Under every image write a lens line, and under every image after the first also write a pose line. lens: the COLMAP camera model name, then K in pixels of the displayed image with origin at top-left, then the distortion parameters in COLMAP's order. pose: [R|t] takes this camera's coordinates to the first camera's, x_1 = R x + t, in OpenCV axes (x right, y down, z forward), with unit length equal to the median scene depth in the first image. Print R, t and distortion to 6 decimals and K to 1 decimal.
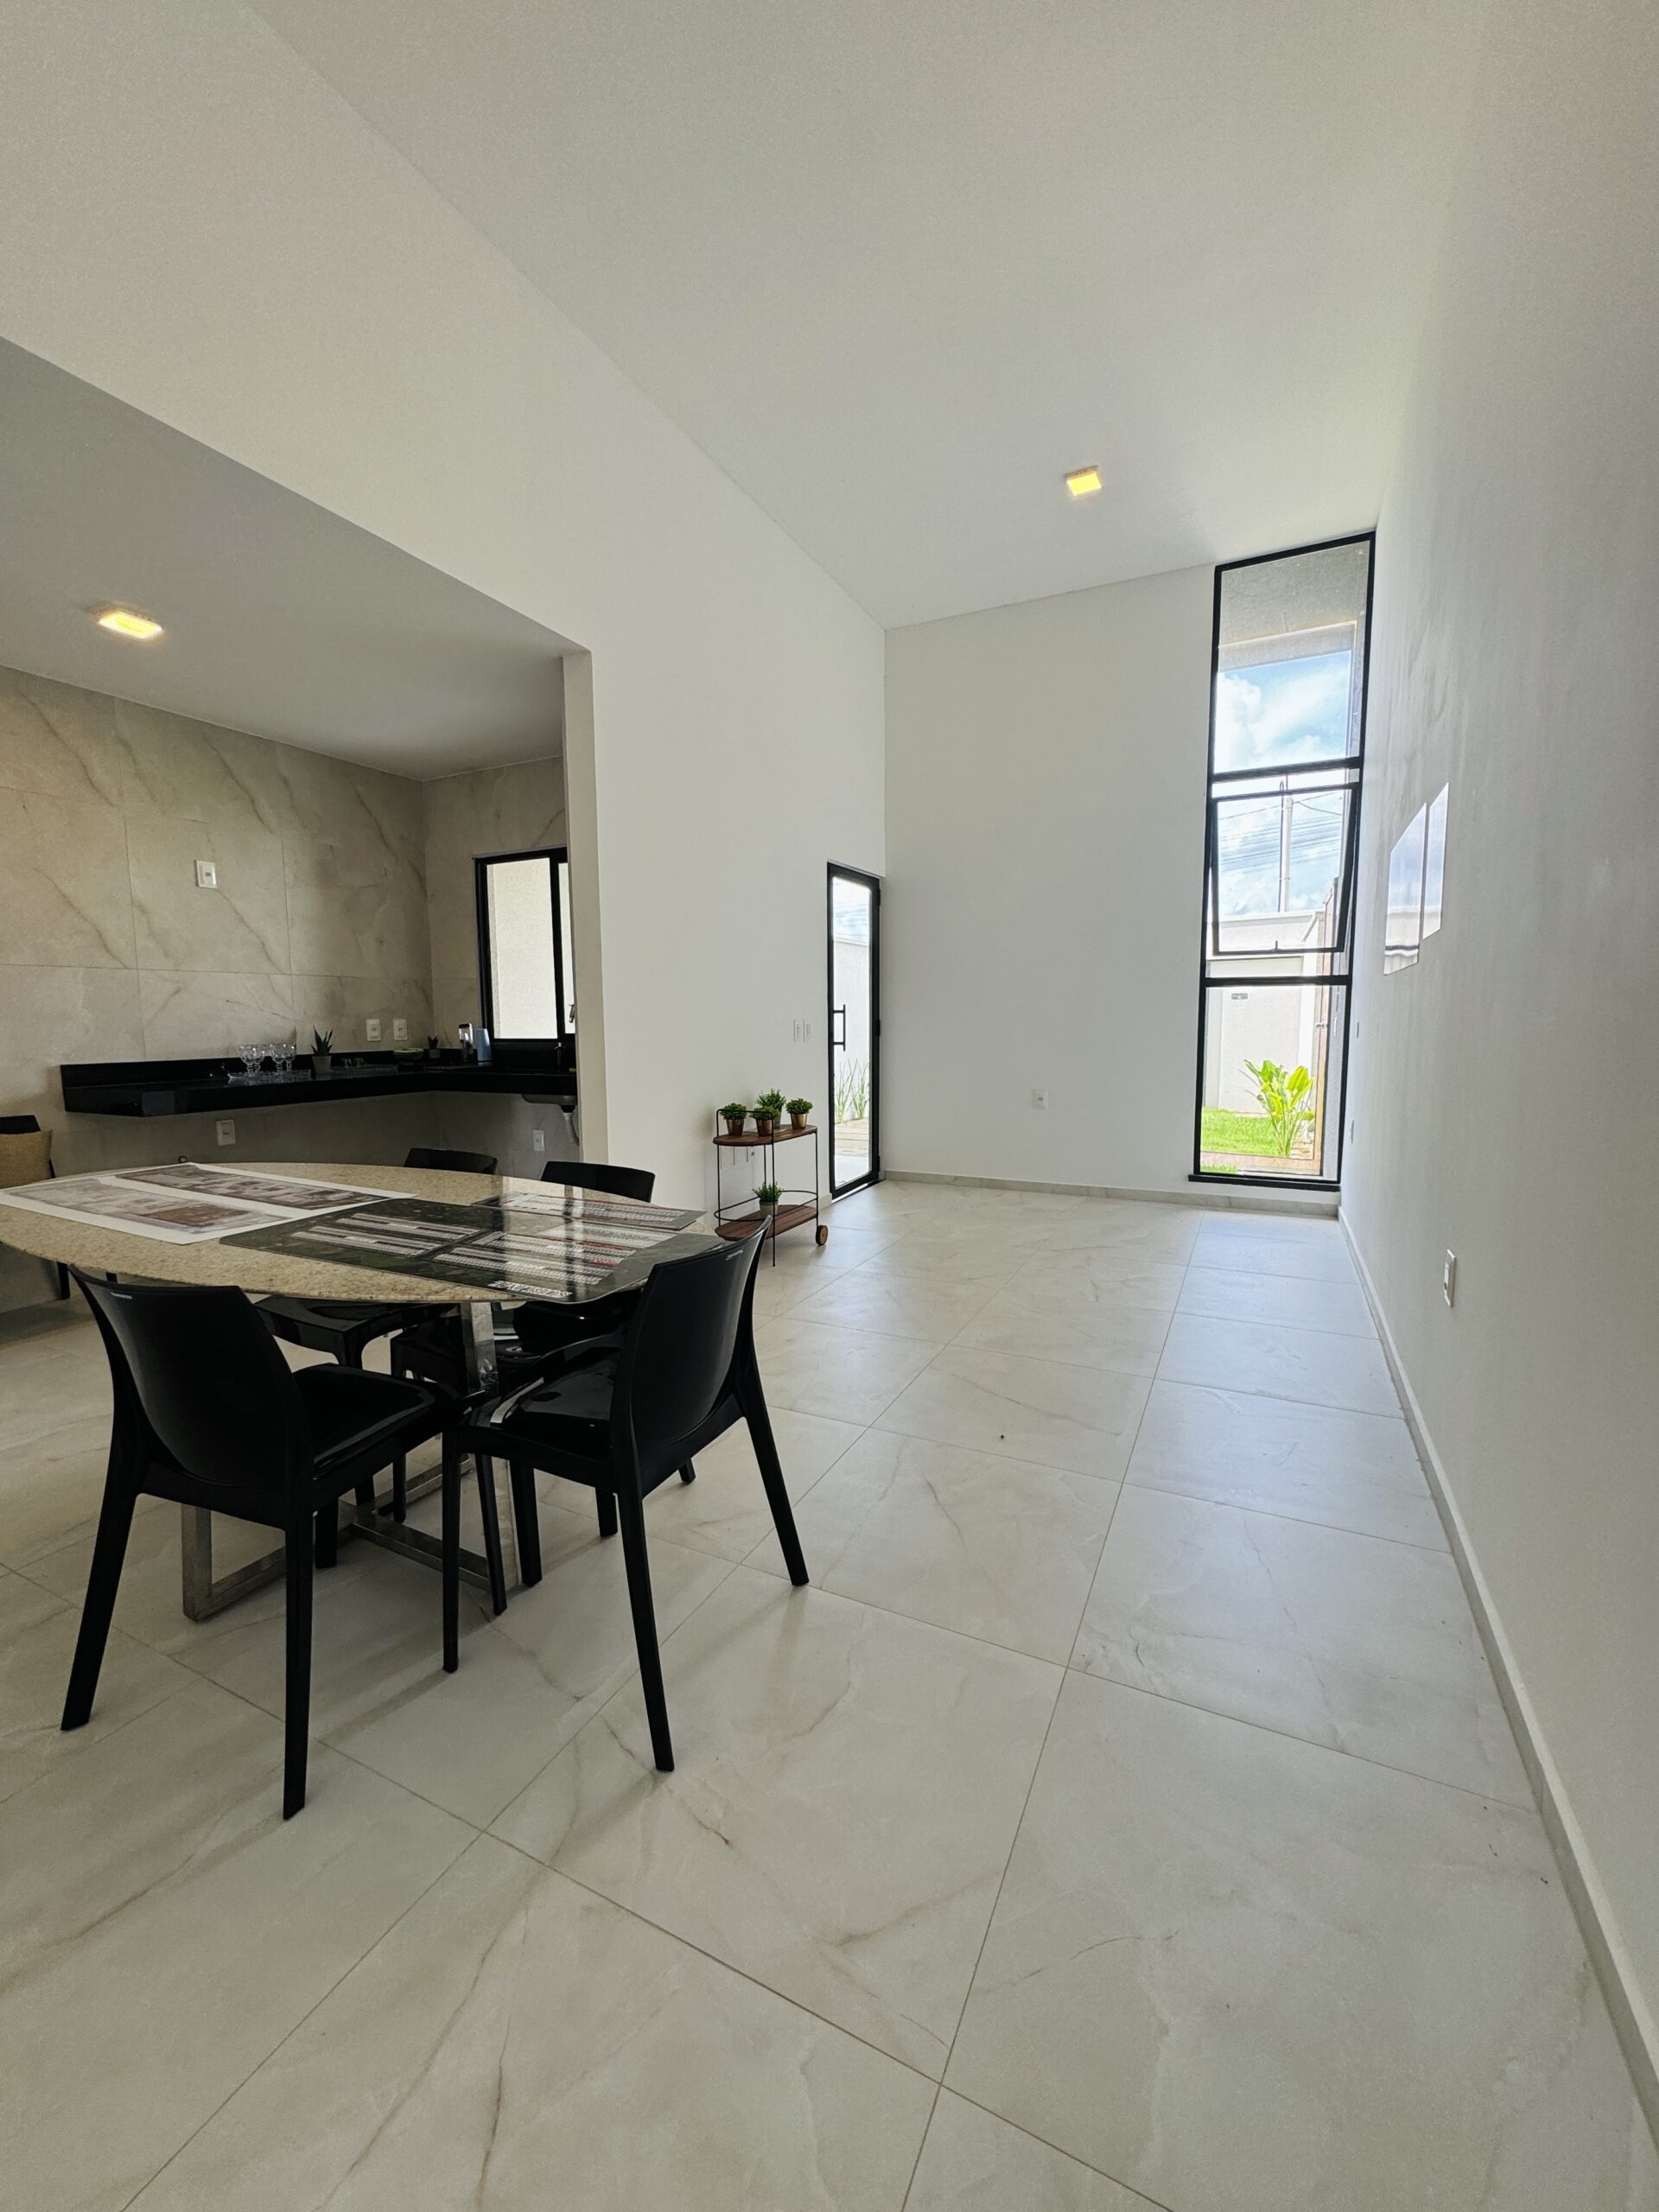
lens RADIAL K [[880.3, 0, 832.1], [0, 880.3, 1106.0], [0, 0, 1]] dist [-0.002049, 0.000336]
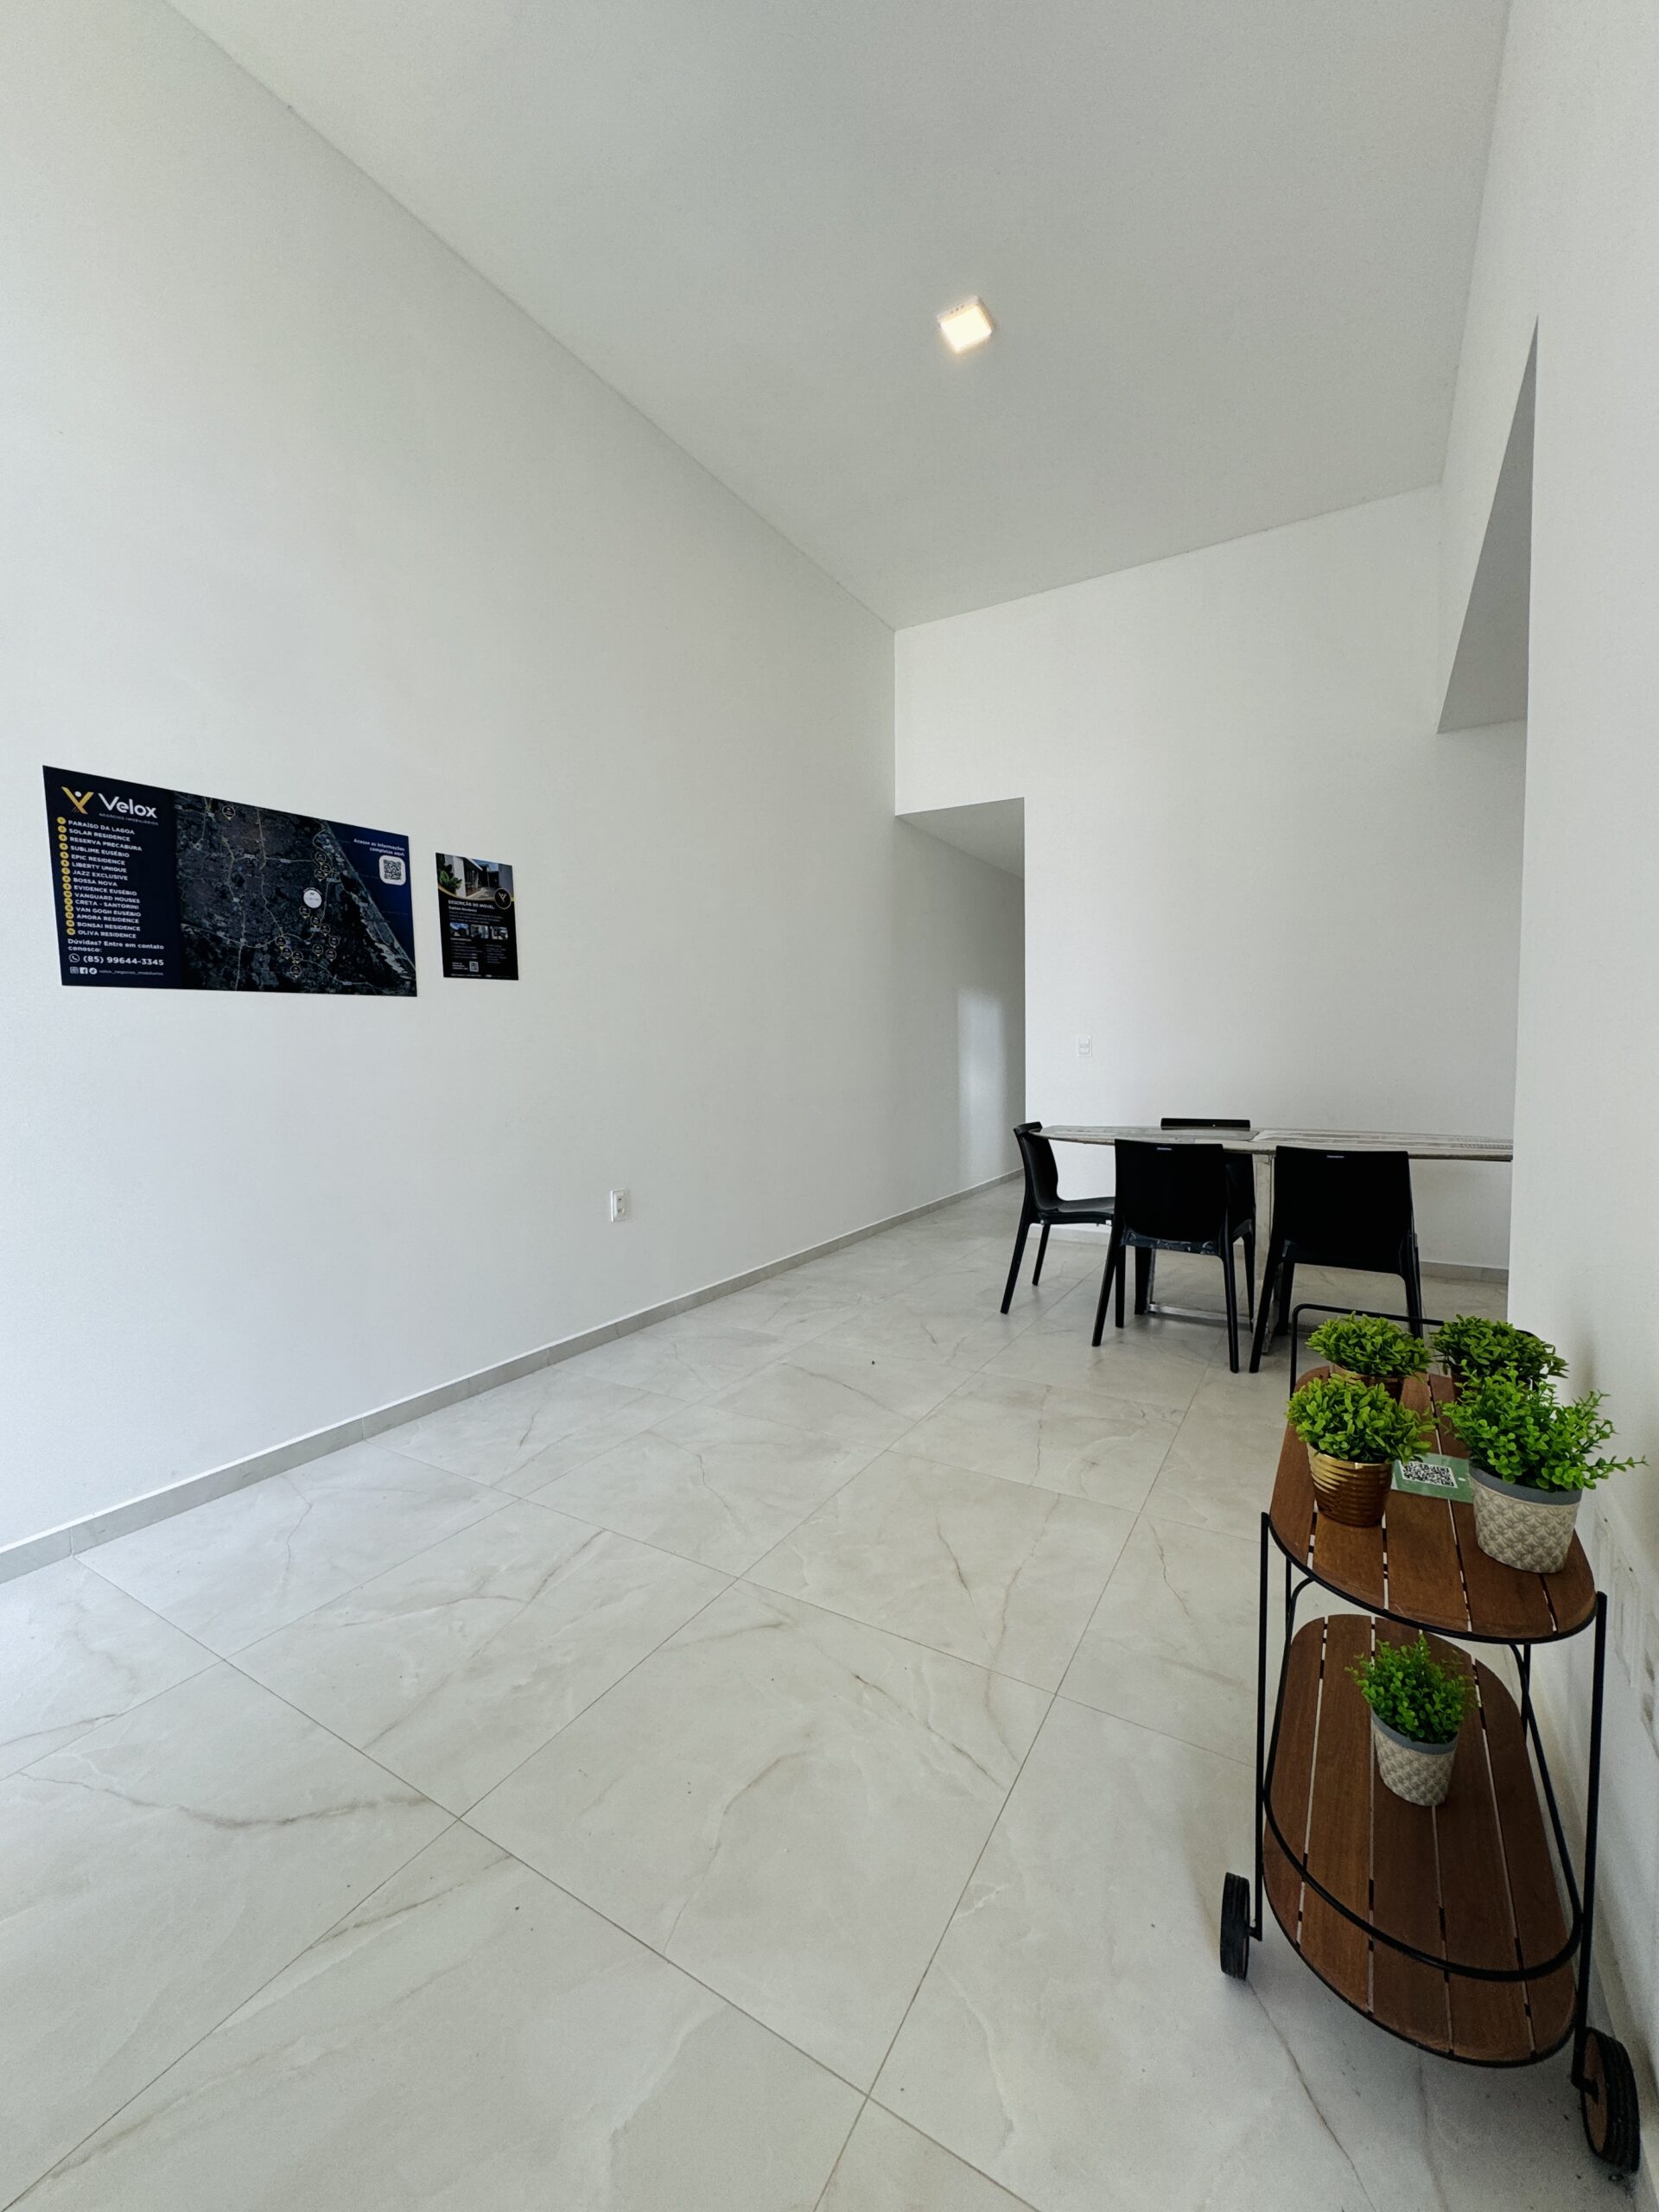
lens RADIAL K [[883.1, 0, 831.0], [0, 883.1, 1106.7], [0, 0, 1]] dist [-0.002563, 0.000166]
pose [[-0.996537, 0.017782, 0.081228, 0.068884], [0.031437, 0.984931, 0.170064, -0.109654], [-0.076980, 0.172029, -0.982080, 1.094730]]
